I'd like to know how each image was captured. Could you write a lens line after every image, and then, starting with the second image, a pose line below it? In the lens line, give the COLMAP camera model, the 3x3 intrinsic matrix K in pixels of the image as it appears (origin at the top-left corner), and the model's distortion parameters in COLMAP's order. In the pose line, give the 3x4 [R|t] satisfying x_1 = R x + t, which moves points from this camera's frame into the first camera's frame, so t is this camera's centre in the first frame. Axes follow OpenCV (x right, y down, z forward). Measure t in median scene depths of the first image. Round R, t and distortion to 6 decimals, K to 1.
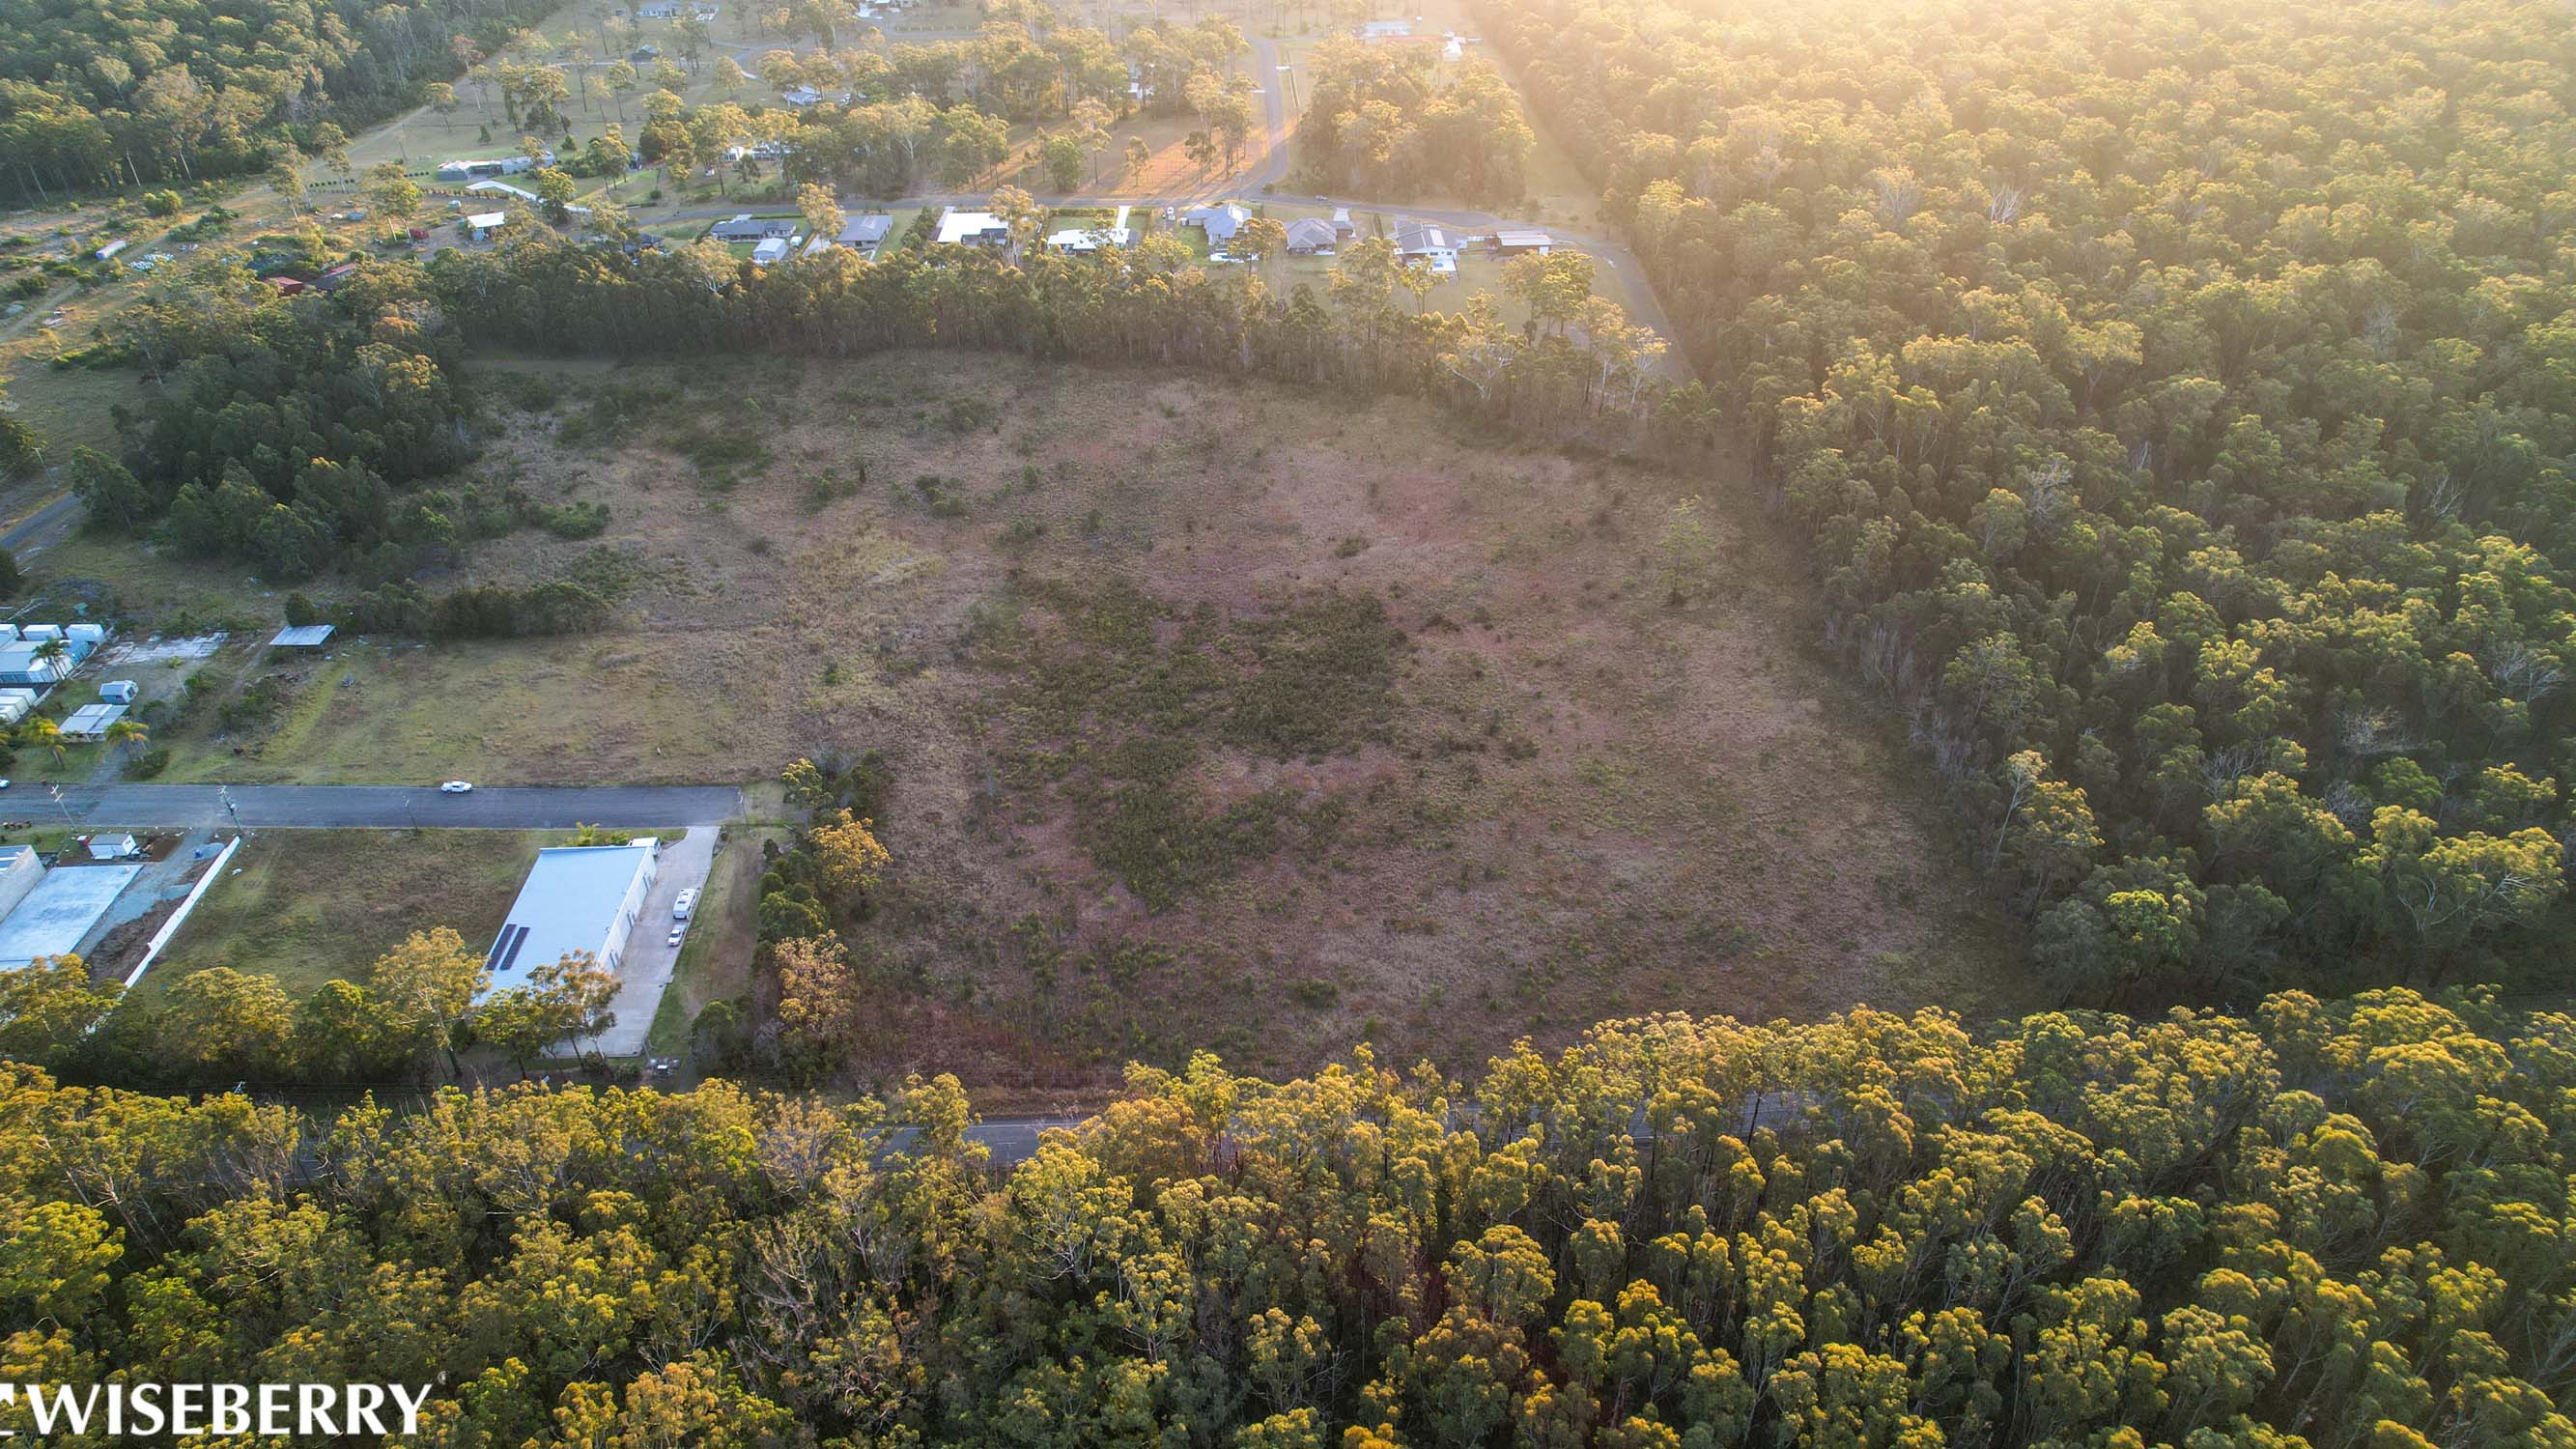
lens RADIAL K [[1612.1, 0, 1249.0], [0, 1612.1, 722.1], [0, 0, 1]] dist [-0.023365, 0.001071]
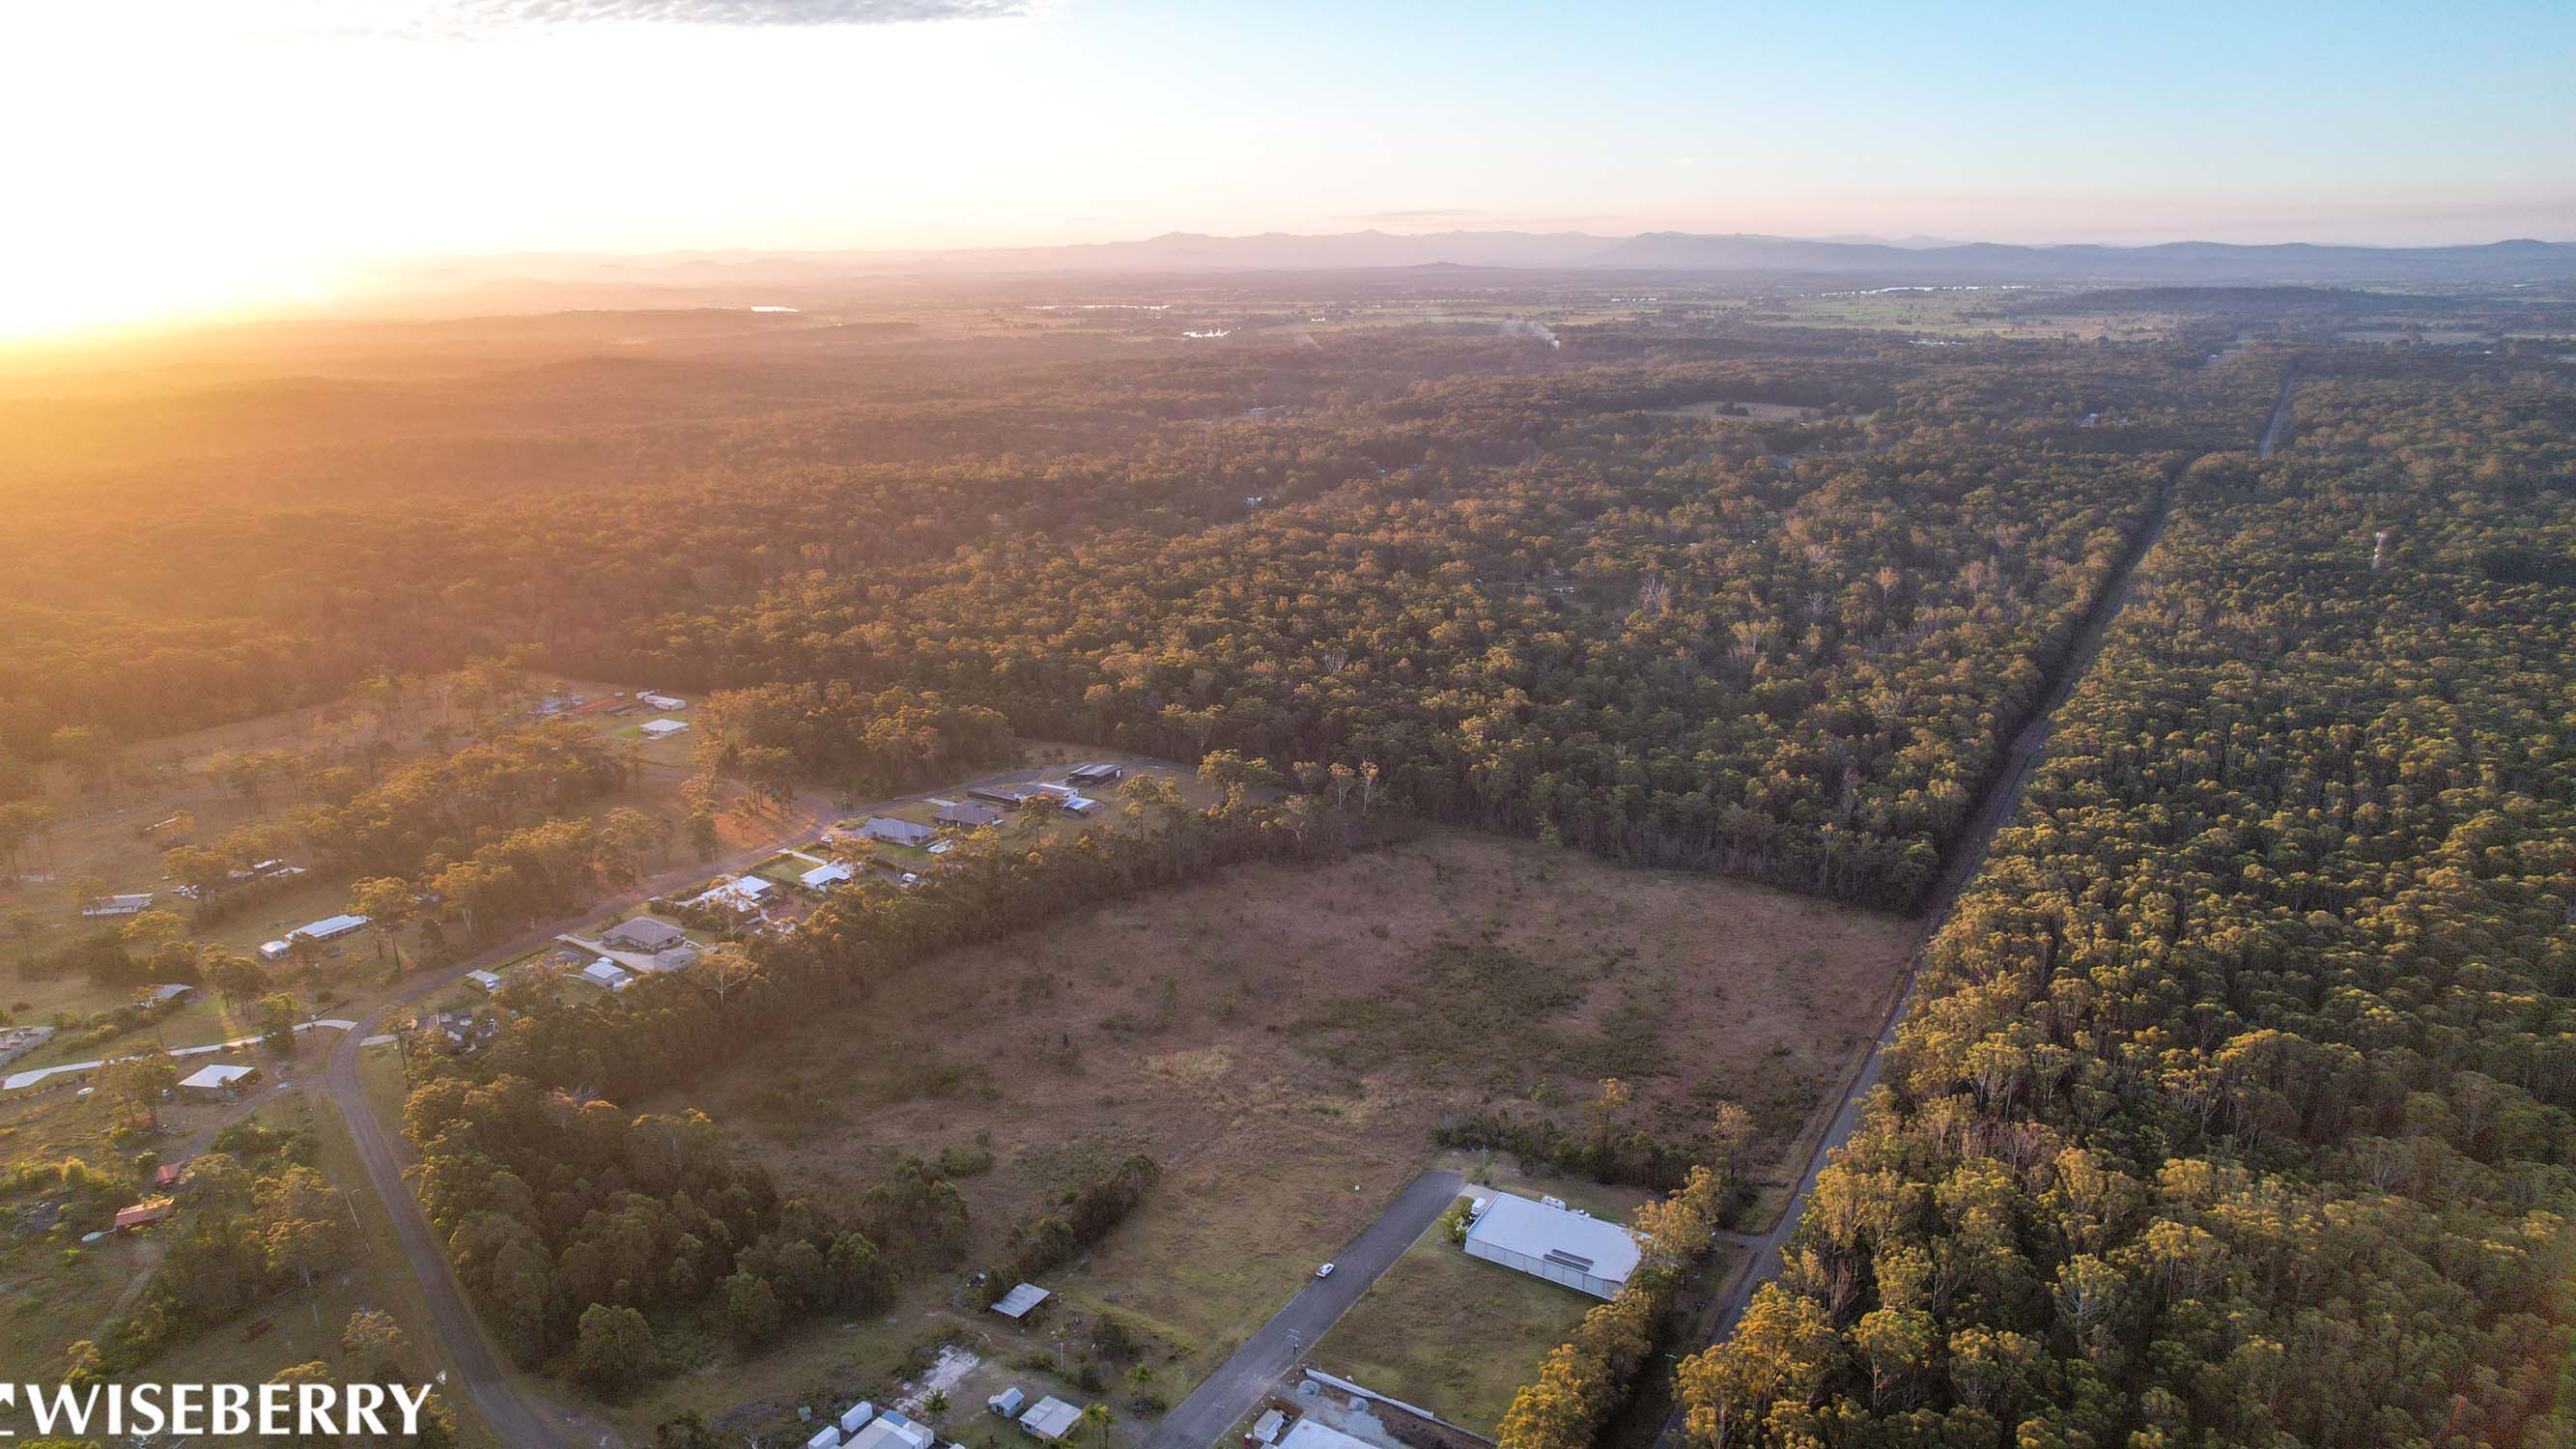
lens RADIAL K [[1638.0, 0, 1288.0], [0, 1638.0, 724.5], [0, 0, 1]] dist [-0.040214, 0.004023]
pose [[0.547159, -0.226247, 0.805872, -1.260864], [0.495339, 0.863614, -0.093860, -0.190509], [-0.674727, 0.450536, 0.584603, 0.105781]]
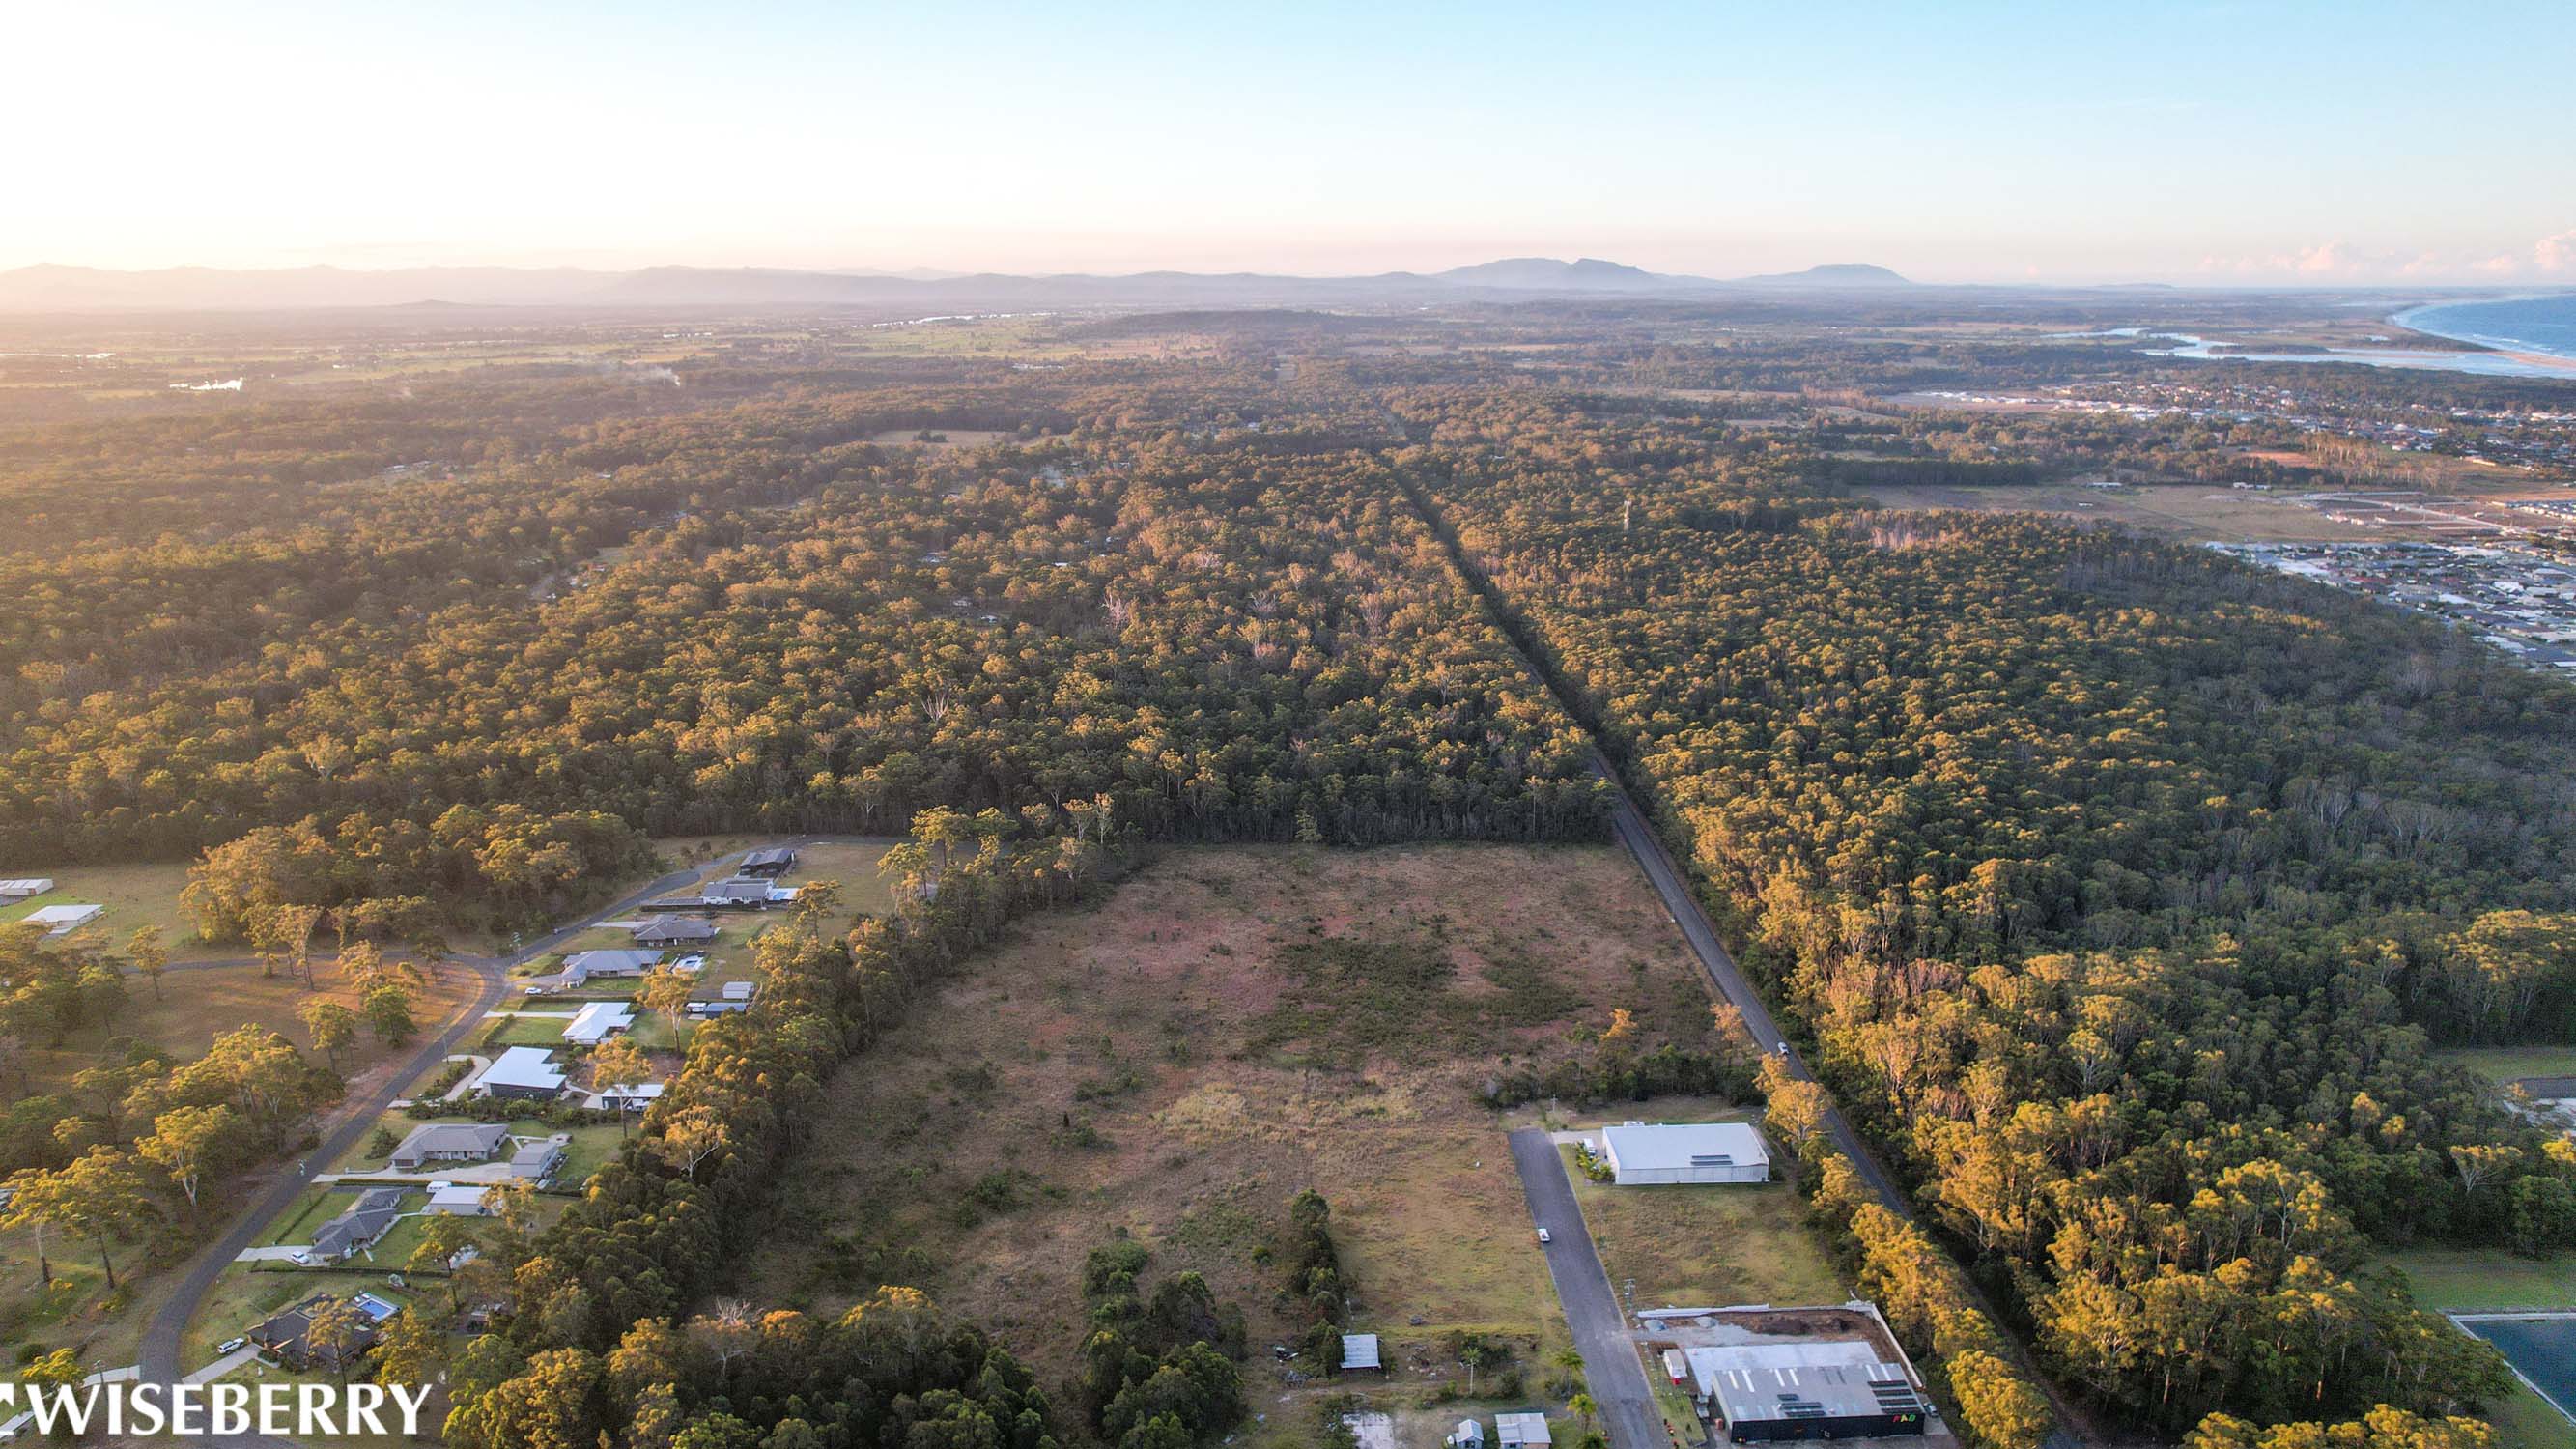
lens RADIAL K [[1638.0, 0, 1288.0], [0, 1638.0, 724.5], [0, 0, 1]] dist [-0.040214, 0.004023]
pose [[0.003561, -0.252177, 0.967675, -1.478420], [0.592167, 0.780301, 0.201168, -0.590794], [-0.805807, 0.572309, 0.152110, 0.661359]]
